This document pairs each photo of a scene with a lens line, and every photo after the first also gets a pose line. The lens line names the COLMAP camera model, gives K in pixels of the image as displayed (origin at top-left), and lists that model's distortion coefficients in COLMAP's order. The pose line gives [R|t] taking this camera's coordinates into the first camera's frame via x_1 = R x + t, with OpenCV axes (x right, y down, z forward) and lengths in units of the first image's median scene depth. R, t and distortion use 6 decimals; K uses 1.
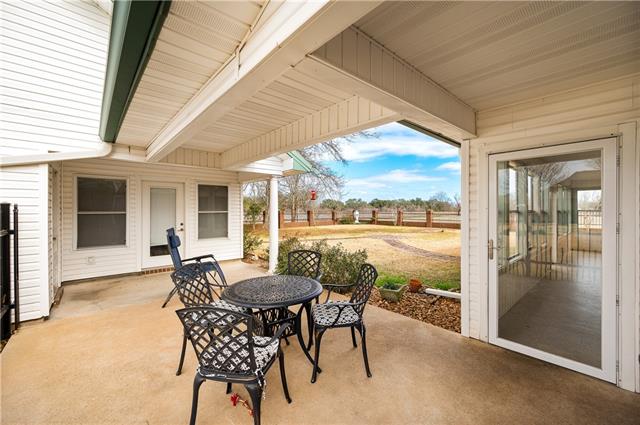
lens RADIAL K [[263.8, 0, 319.3], [0, 263.8, 211.3], [0, 0, 1]] dist [-0.000948, -0.000017]
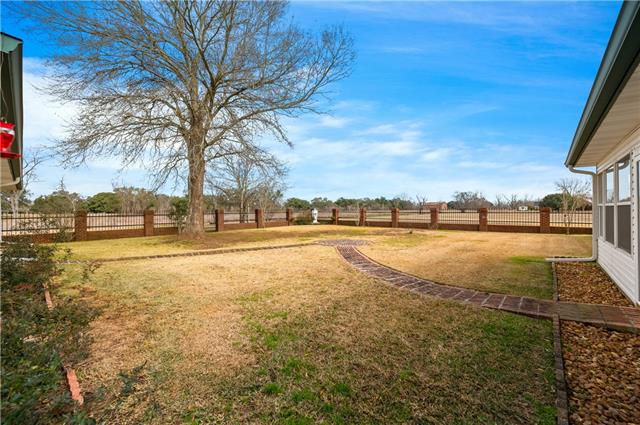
lens RADIAL K [[263.8, 0, 322.8], [0, 263.8, 210.0], [0, 0, 1]] dist [-0.000948, -0.000017]
pose [[0.990798, -0.004035, 0.135286, 0.055659], [0.004408, 0.999987, -0.002460, 0.002910], [-0.135274, 0.003034, 0.990804, 0.149677]]
